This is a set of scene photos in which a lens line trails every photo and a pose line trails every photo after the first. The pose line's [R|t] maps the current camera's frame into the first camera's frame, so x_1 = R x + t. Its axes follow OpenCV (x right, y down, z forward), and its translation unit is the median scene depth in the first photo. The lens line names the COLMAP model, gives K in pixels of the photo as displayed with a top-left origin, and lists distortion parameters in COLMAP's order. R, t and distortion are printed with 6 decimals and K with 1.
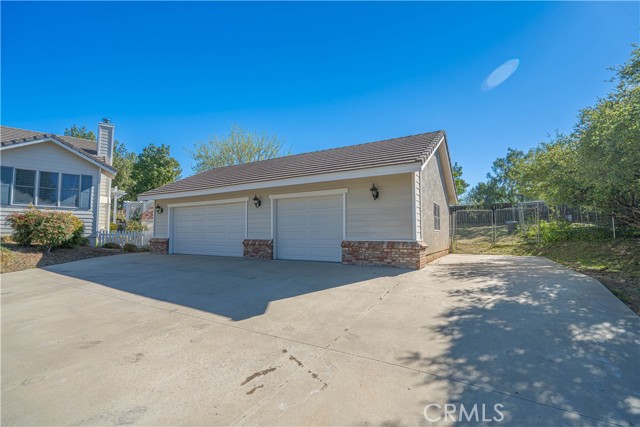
lens RADIAL K [[287.4, 0, 322.0], [0, 287.4, 215.8], [0, 0, 1]] dist [-0.002193, 0.000081]
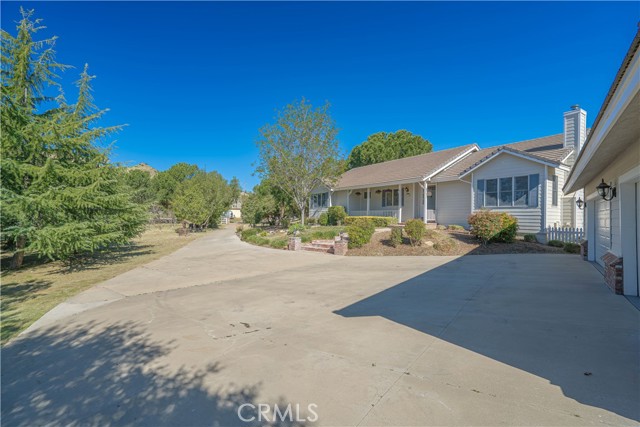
lens RADIAL K [[285.3, 0, 322.6], [0, 285.3, 217.0], [0, 0, 1]] dist [-0.001012, 0.000211]
pose [[-0.121974, -0.005169, -0.992520, 0.339773], [0.052643, 0.998545, -0.011670, -0.015788], [0.991136, -0.053673, -0.121524, 0.393349]]
